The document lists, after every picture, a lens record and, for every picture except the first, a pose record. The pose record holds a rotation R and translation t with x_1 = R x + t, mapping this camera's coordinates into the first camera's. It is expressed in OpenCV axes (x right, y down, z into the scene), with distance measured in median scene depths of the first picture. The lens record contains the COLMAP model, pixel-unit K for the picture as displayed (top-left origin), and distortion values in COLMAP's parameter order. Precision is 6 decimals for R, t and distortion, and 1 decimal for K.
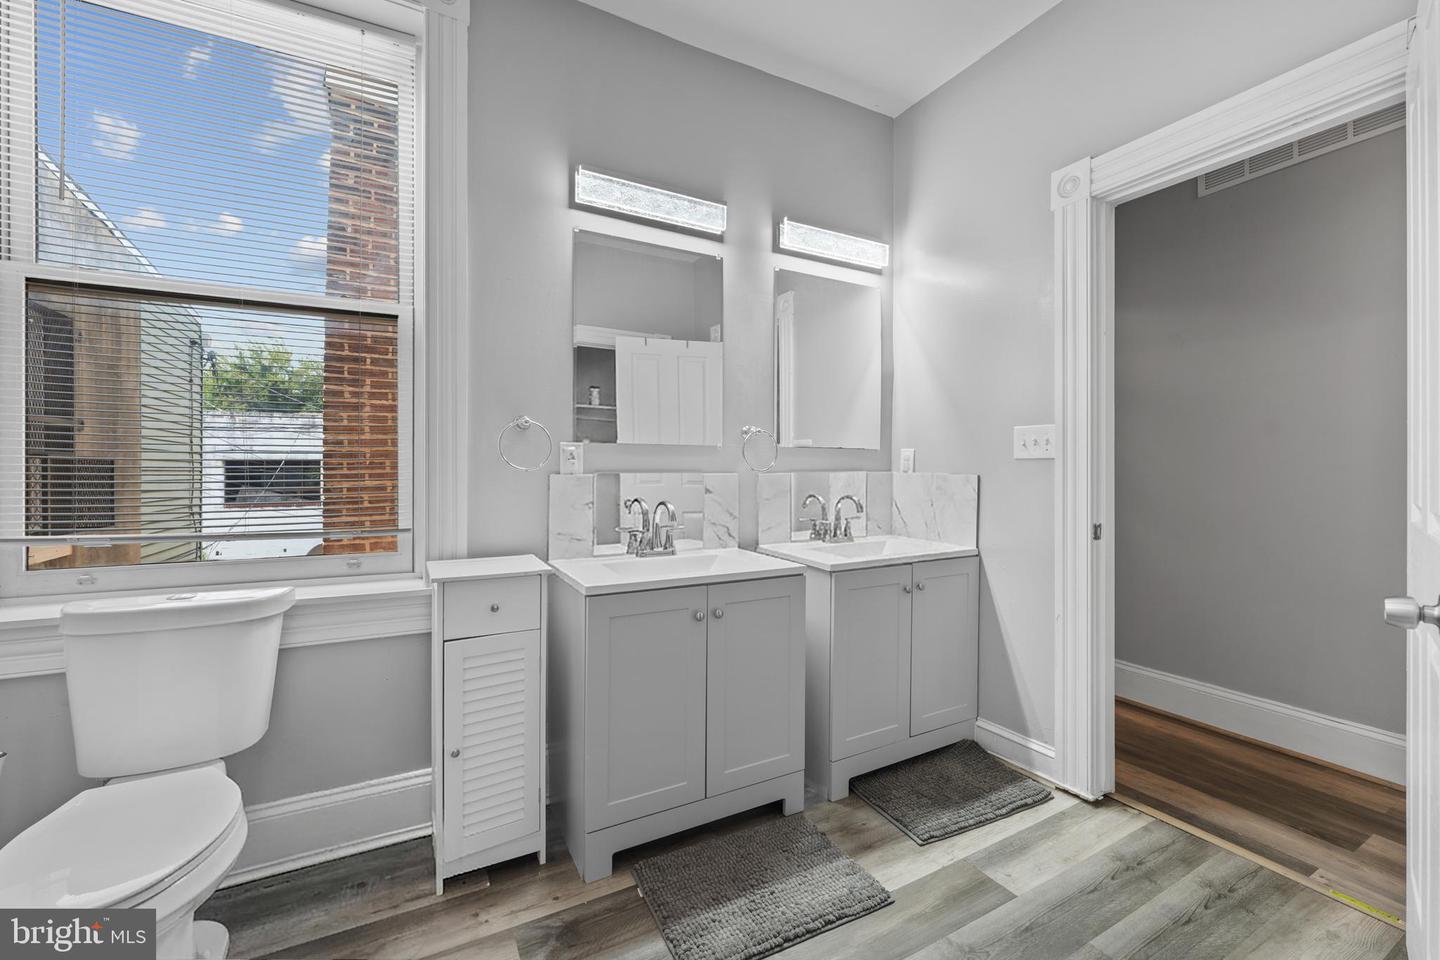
lens RADIAL K [[581.4, 0, 714.5], [0, 581.4, 470.8], [0, 0, 1]] dist [-0.002197, 0.000627]
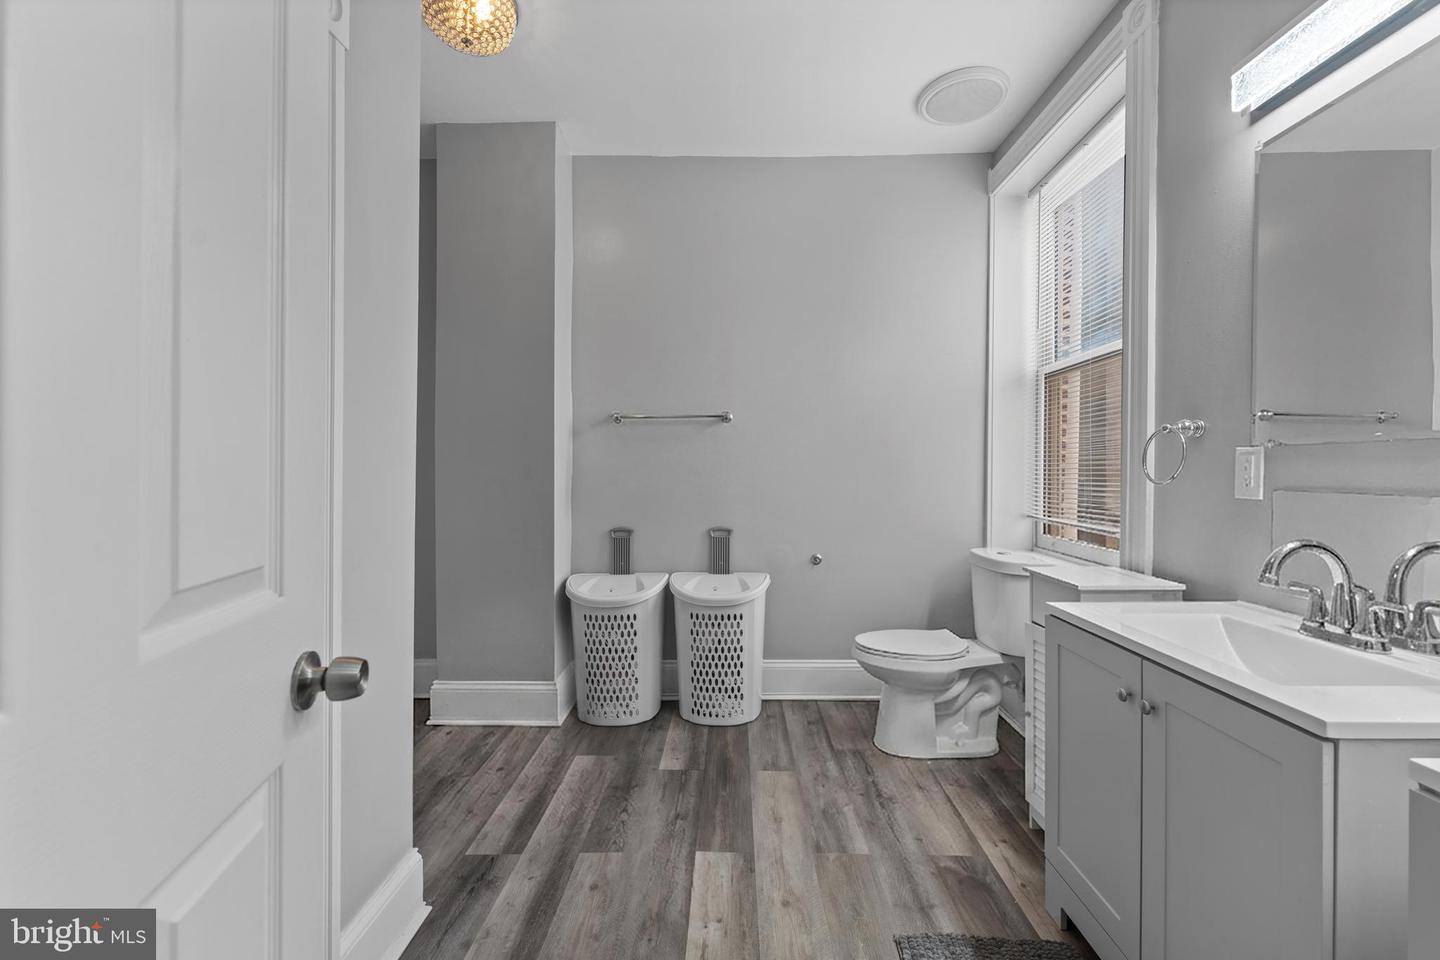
lens RADIAL K [[581.4, 0, 720.3], [0, 581.4, 479.2], [0, 0, 1]] dist [-0.002197, 0.000627]
pose [[-0.499668, 0.004278, -0.866206, 0.962798], [-0.002195, 0.999978, 0.006205, -0.016210], [0.866214, 0.005002, -0.499648, 1.087987]]
